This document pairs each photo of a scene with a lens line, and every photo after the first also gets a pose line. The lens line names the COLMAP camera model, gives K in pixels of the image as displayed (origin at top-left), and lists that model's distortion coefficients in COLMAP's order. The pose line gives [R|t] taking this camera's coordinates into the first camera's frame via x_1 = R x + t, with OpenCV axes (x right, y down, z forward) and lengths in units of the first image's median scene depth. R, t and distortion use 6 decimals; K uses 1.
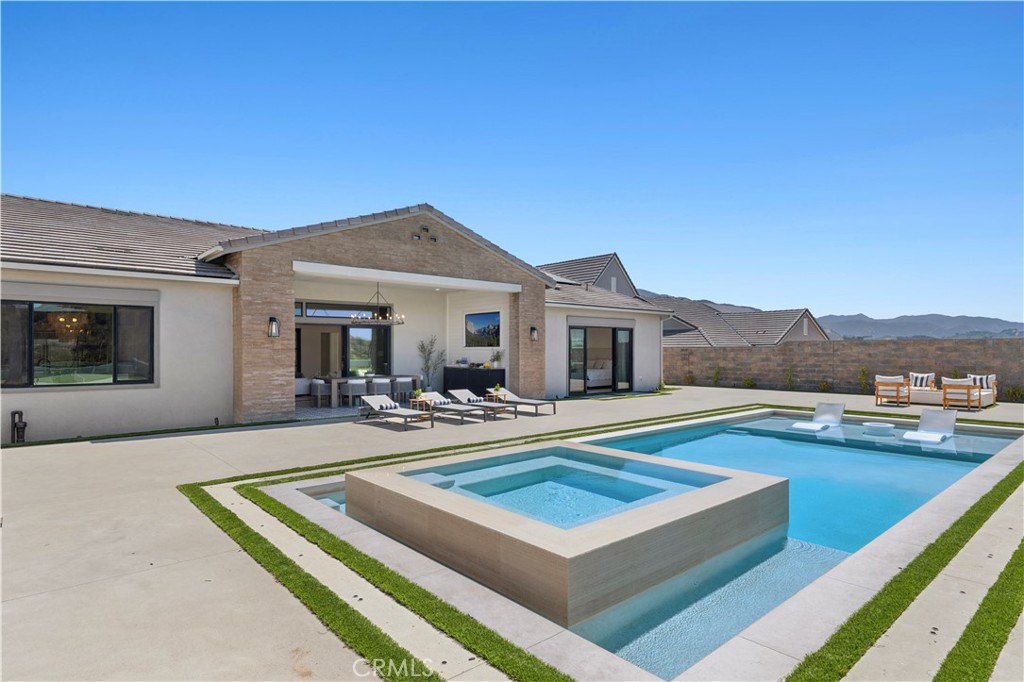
lens RADIAL K [[557.1, 0, 513.8], [0, 557.1, 349.5], [0, 0, 1]] dist [-0.000871, -0.000372]
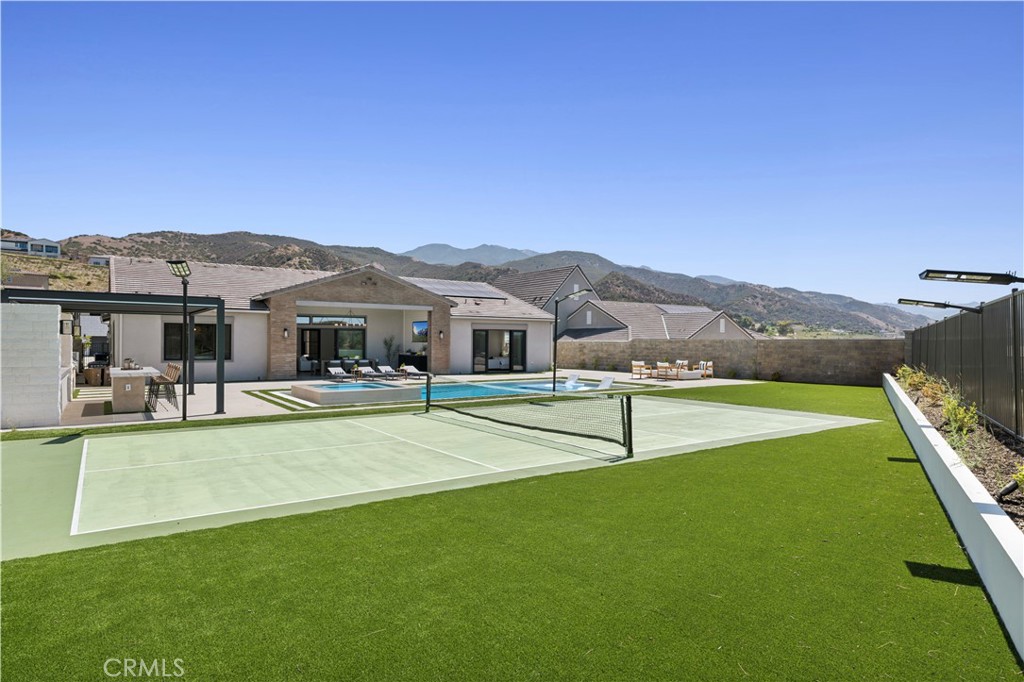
lens RADIAL K [[585.5, 0, 511.4], [0, 585.5, 335.8], [0, 0, 1]] dist [-0.000070, -0.000007]
pose [[0.992911, 0.004533, -0.118771, 0.450228], [-0.005341, 0.999965, -0.006485, -0.014810], [0.118737, 0.007074, 0.992901, -0.723147]]
